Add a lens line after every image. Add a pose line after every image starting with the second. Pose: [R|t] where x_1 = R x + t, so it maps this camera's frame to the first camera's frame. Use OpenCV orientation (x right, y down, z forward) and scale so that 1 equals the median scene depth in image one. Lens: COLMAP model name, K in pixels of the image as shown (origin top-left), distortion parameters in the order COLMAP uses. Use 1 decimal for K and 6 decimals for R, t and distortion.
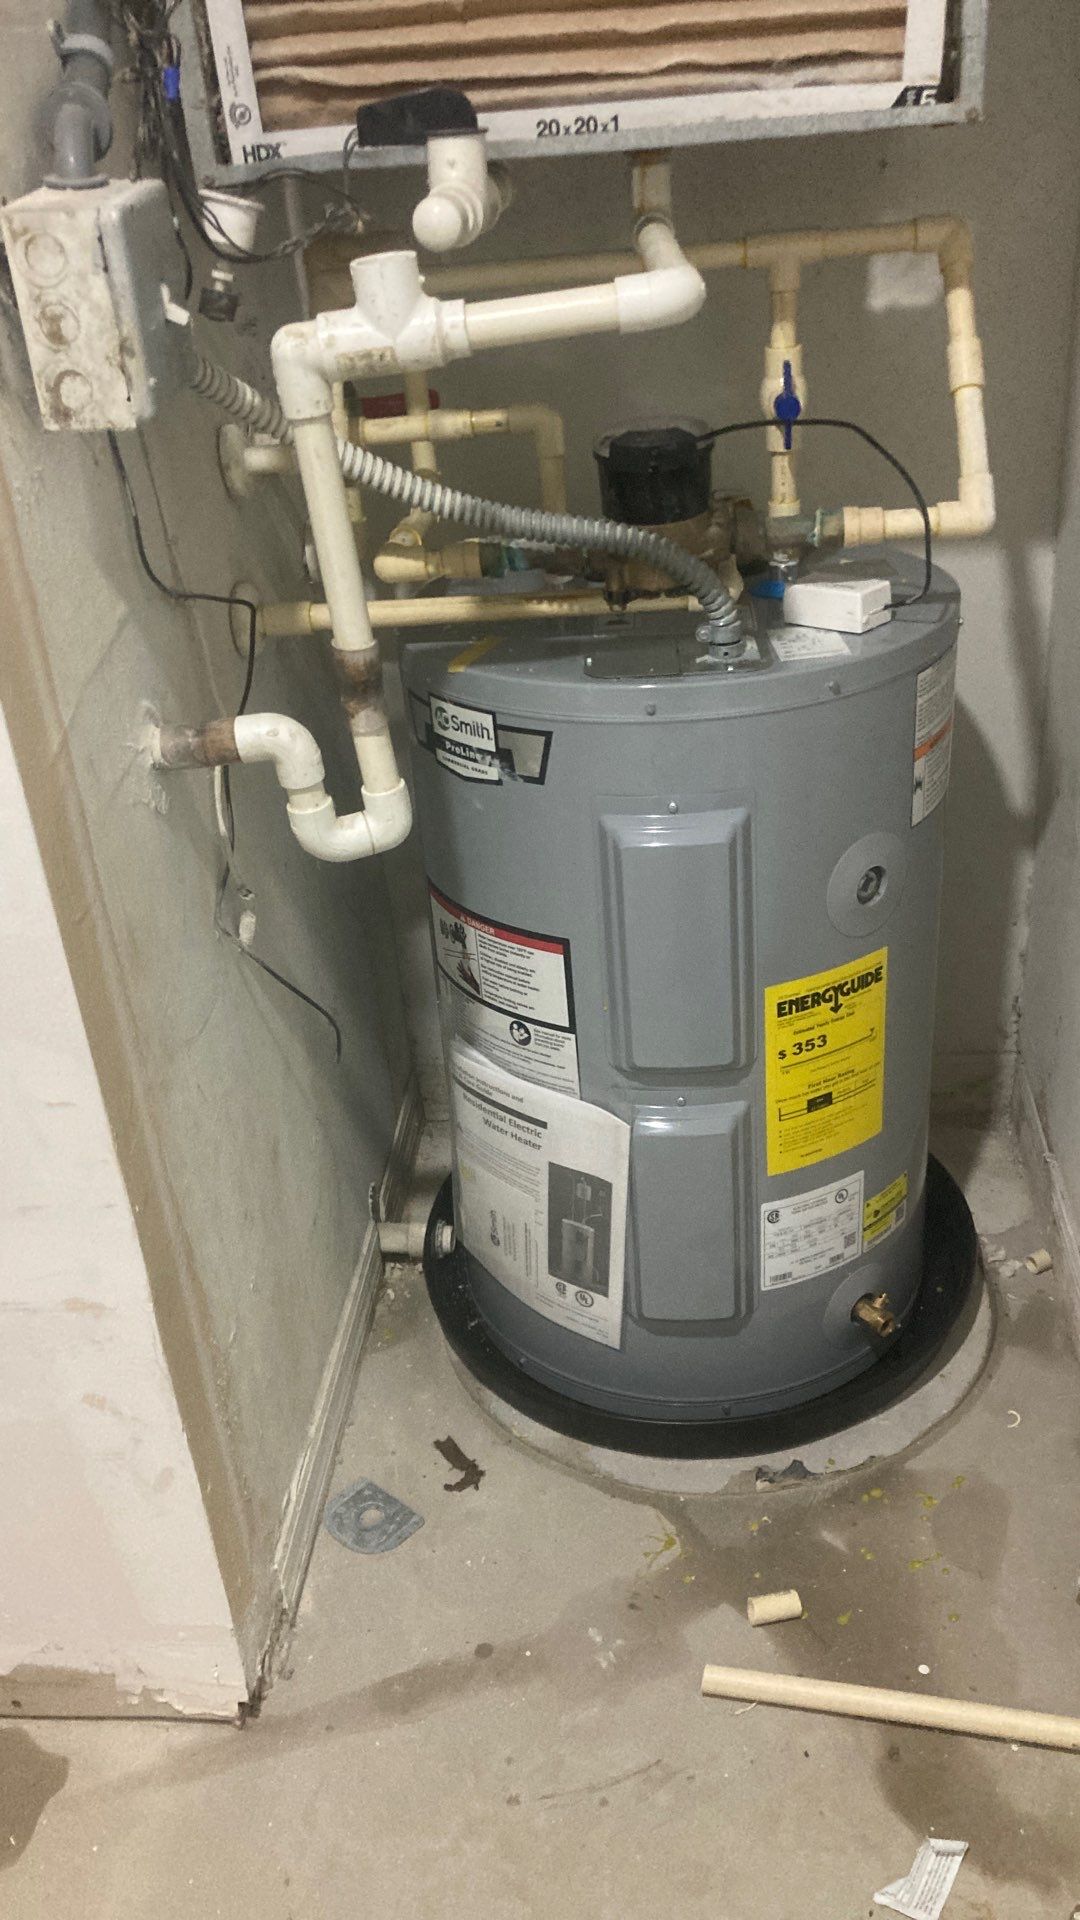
lens RADIAL K [[1623.2, 0, 541.3], [0, 1623.2, 978.5], [0, 0, 1]] dist [0.140660, -0.142962]
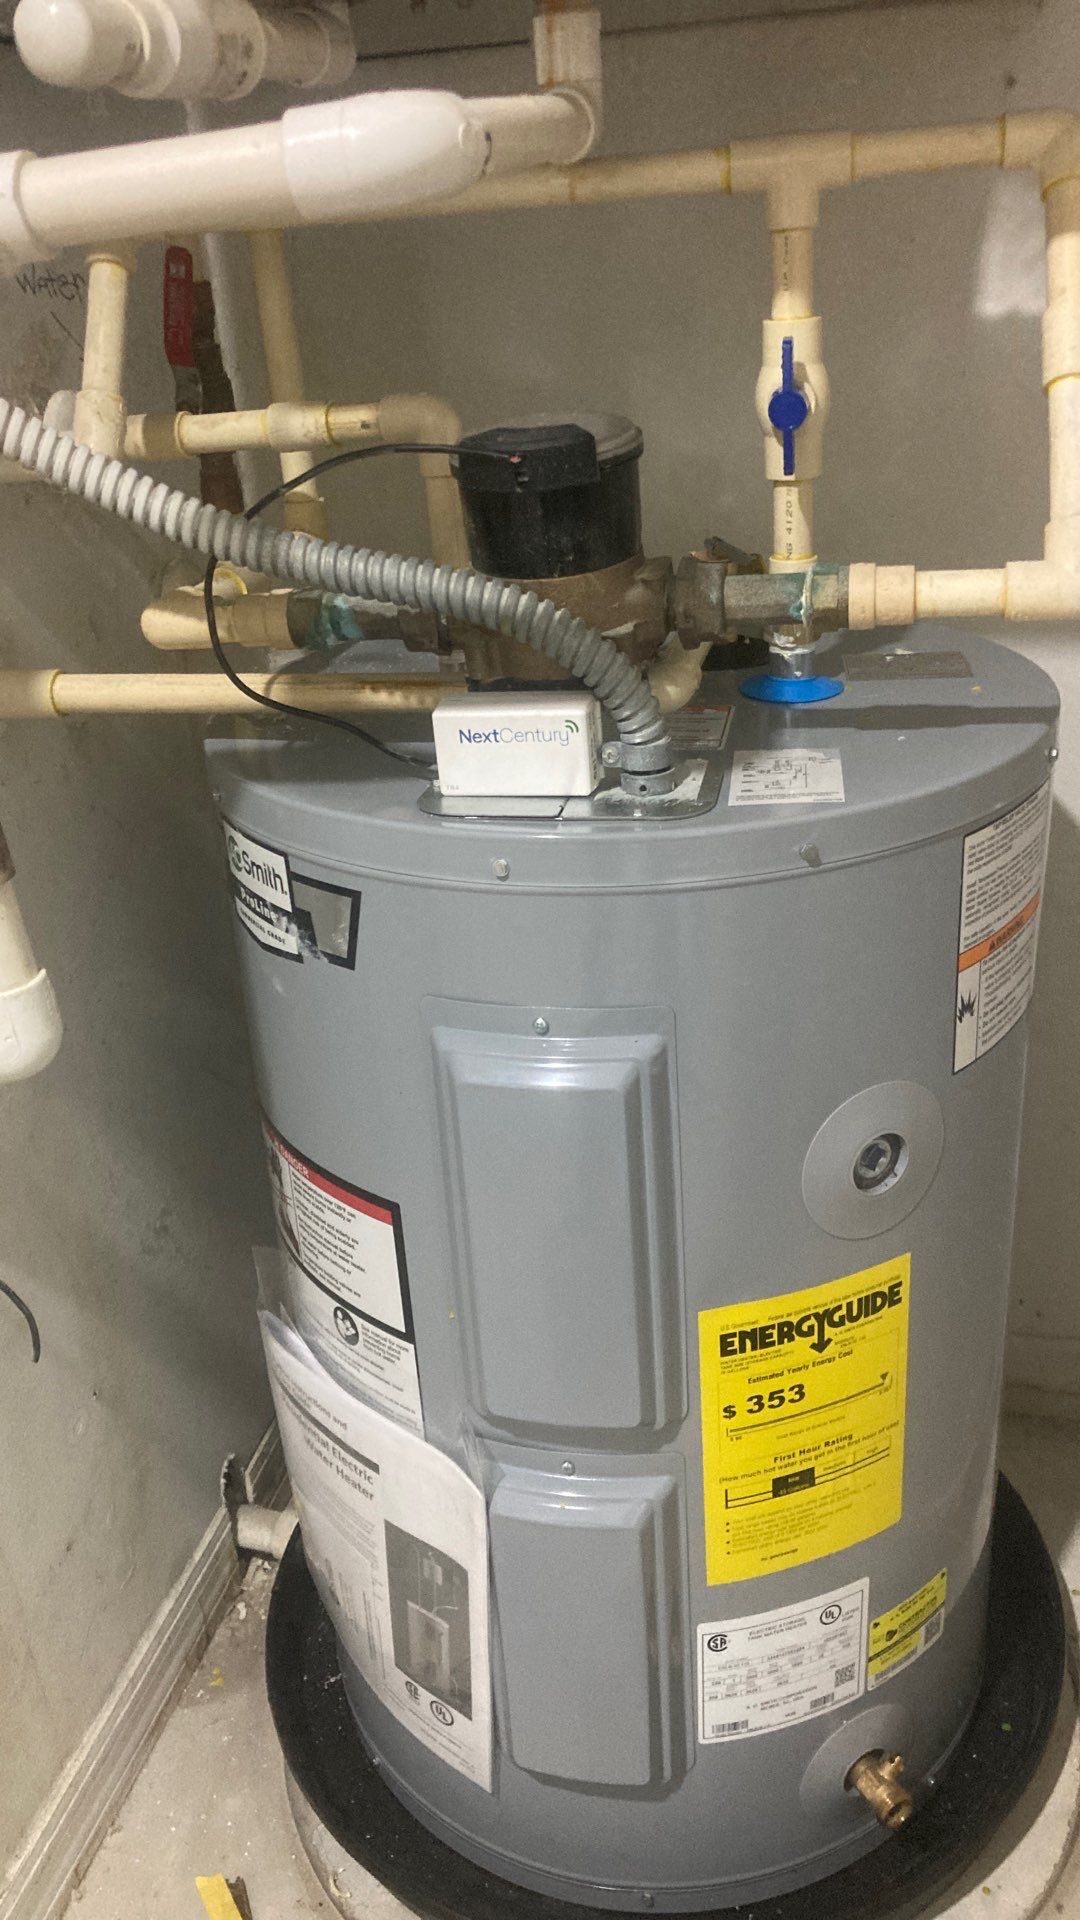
lens RADIAL K [[1530.8, 0, 589.7], [0, 1530.8, 961.5], [0, 0, 1]] dist [0.034280, -0.001279]
pose [[0.989368, 0.072180, -0.126260, 0.173904], [-0.077588, 0.996244, -0.038445, -0.111004], [0.123011, 0.047833, 0.991252, 0.435827]]
